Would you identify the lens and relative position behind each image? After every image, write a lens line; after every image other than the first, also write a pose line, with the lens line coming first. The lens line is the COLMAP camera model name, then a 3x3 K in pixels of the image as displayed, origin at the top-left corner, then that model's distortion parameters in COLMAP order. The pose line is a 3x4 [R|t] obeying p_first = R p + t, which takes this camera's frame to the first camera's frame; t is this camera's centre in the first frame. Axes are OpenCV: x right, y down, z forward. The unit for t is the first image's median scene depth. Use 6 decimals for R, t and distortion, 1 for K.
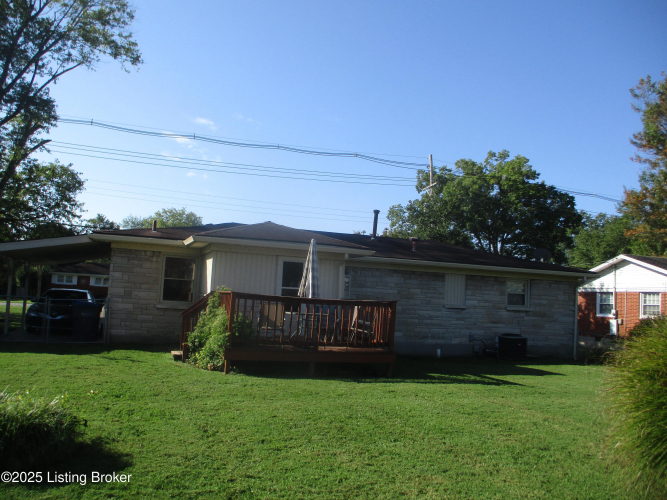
lens RADIAL K [[541.4, 0, 333.4], [0, 541.4, 250.0], [0, 0, 1]] dist [-0.043945, -0.000834]
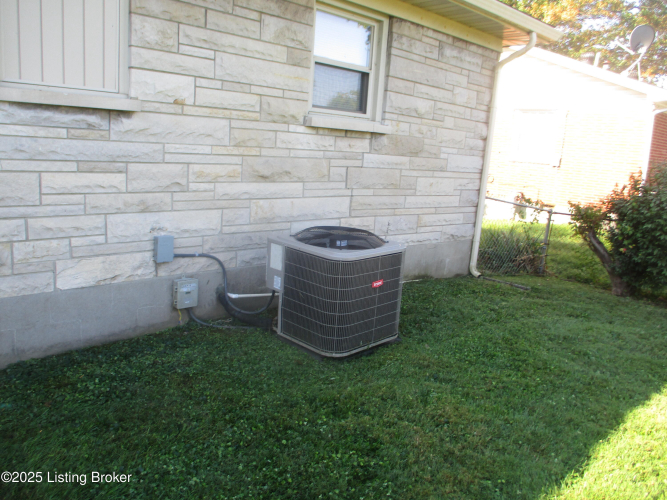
lens RADIAL K [[541.4, 0, 333.1], [0, 541.4, 249.4], [0, 0, 1]] dist [-0.043945, -0.000834]
pose [[0.902131, -0.072220, 0.425374, 0.219376], [-0.055124, 0.958520, 0.279645, 0.095210], [-0.427926, -0.275725, 0.860729, 0.762409]]
